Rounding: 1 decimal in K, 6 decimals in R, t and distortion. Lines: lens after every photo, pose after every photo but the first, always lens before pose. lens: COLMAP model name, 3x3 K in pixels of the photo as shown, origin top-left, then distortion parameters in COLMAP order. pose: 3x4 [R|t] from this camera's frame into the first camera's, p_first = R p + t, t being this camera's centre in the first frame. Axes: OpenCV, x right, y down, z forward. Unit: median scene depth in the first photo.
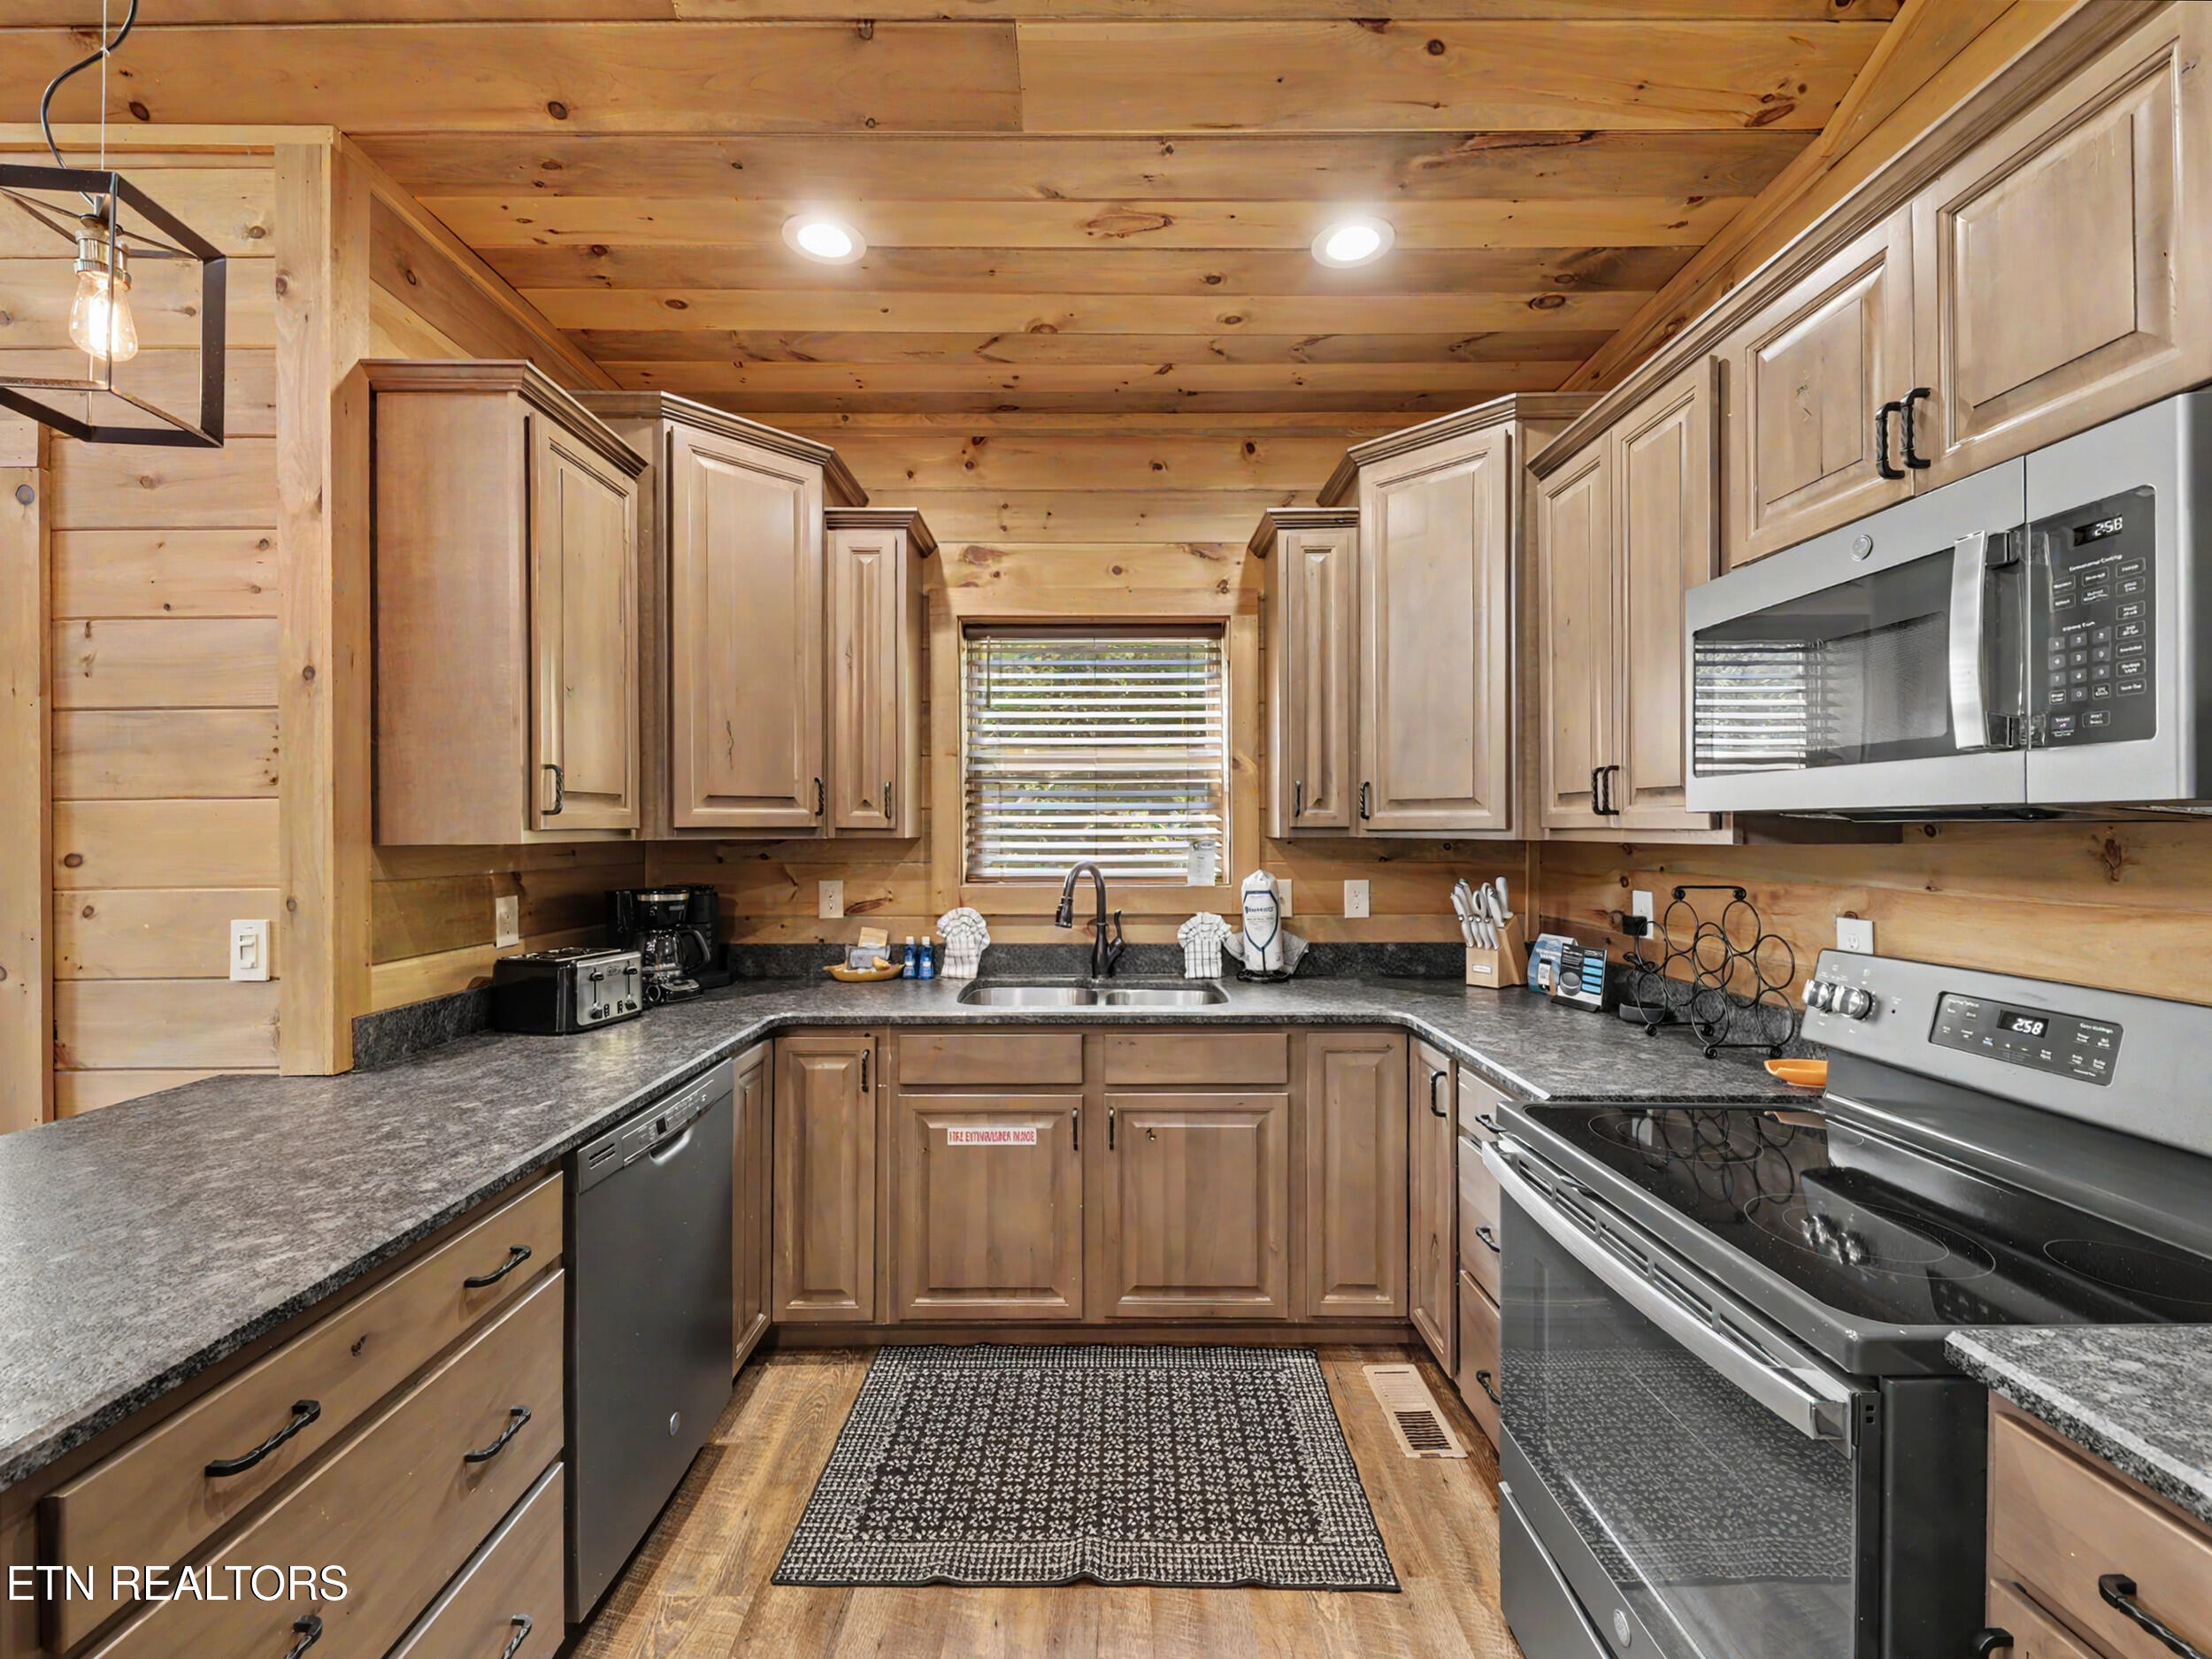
lens RADIAL K [[908.5, 0, 1101.2], [0, 908.5, 830.6], [0, 0, 1]] dist [-0.000920, -0.000484]
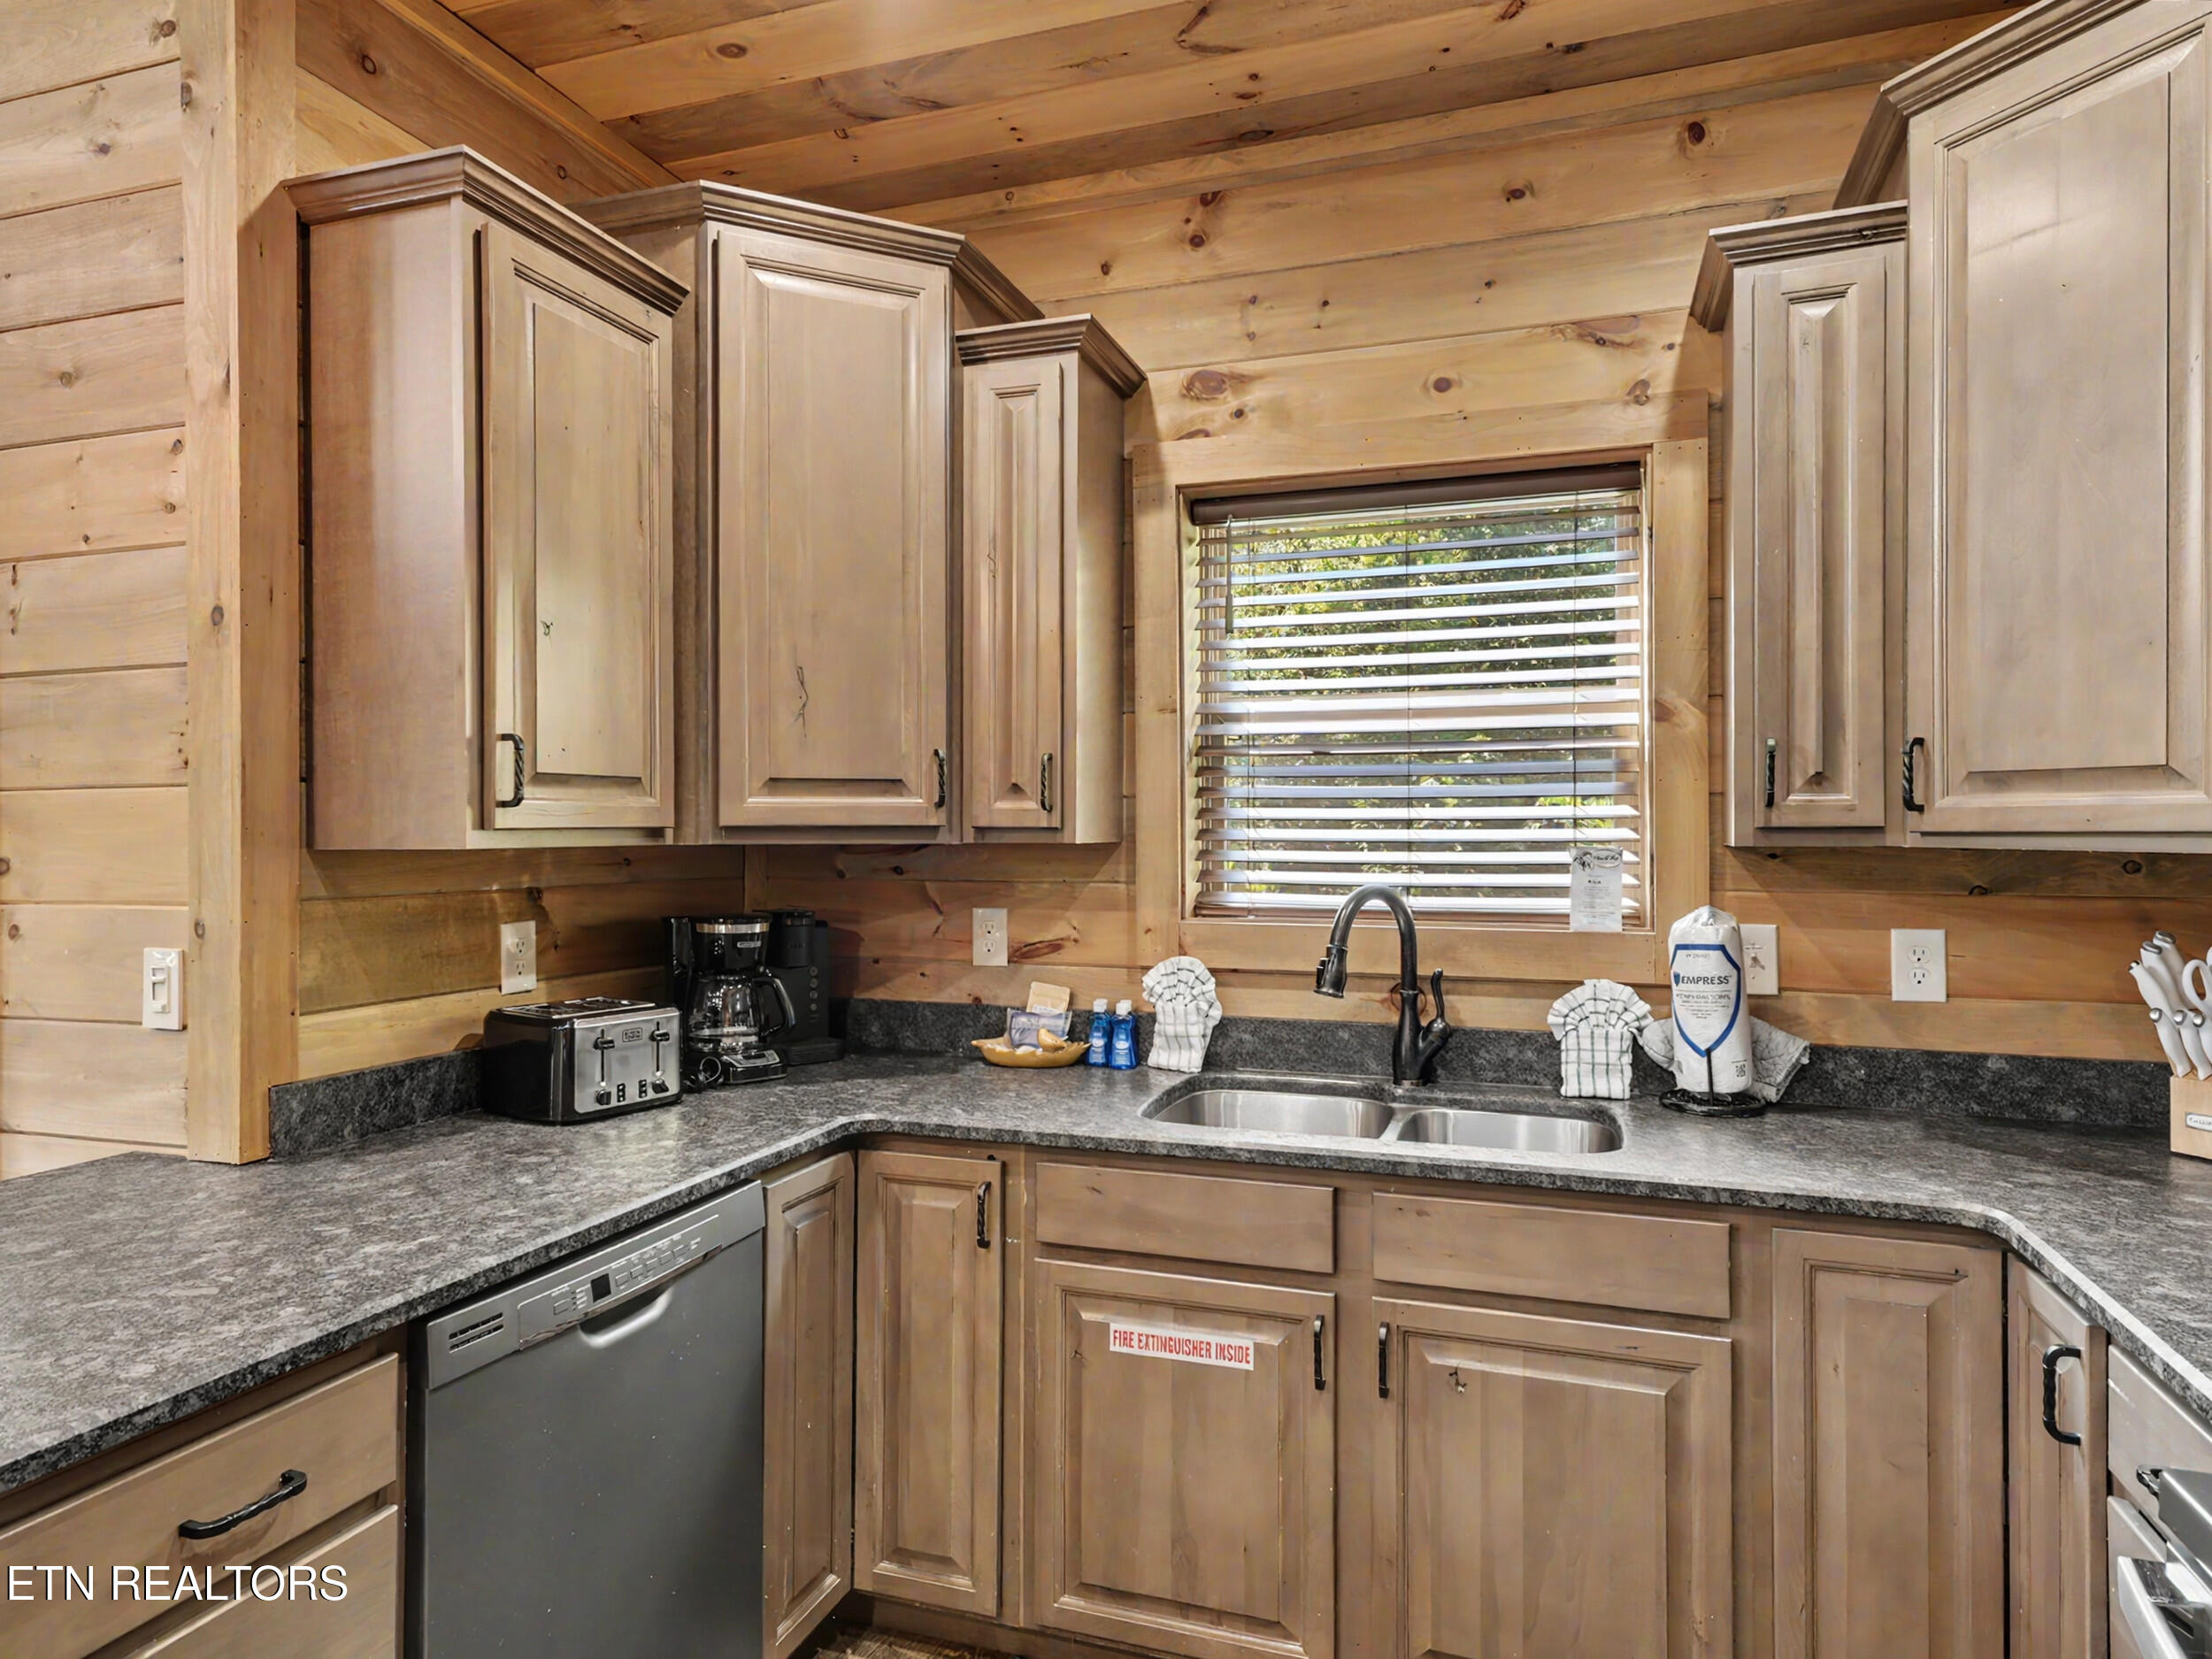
lens RADIAL K [[1315.8, 0, 1107.4], [0, 1315.8, 827.1], [0, 0, 1]] dist [0.009909, 0.001243]
pose [[0.942354, 0.001347, -0.334615, 0.122469], [-0.002660, 0.999990, -0.003467, -0.000027], [0.334607, 0.004158, 0.942349, 0.168999]]
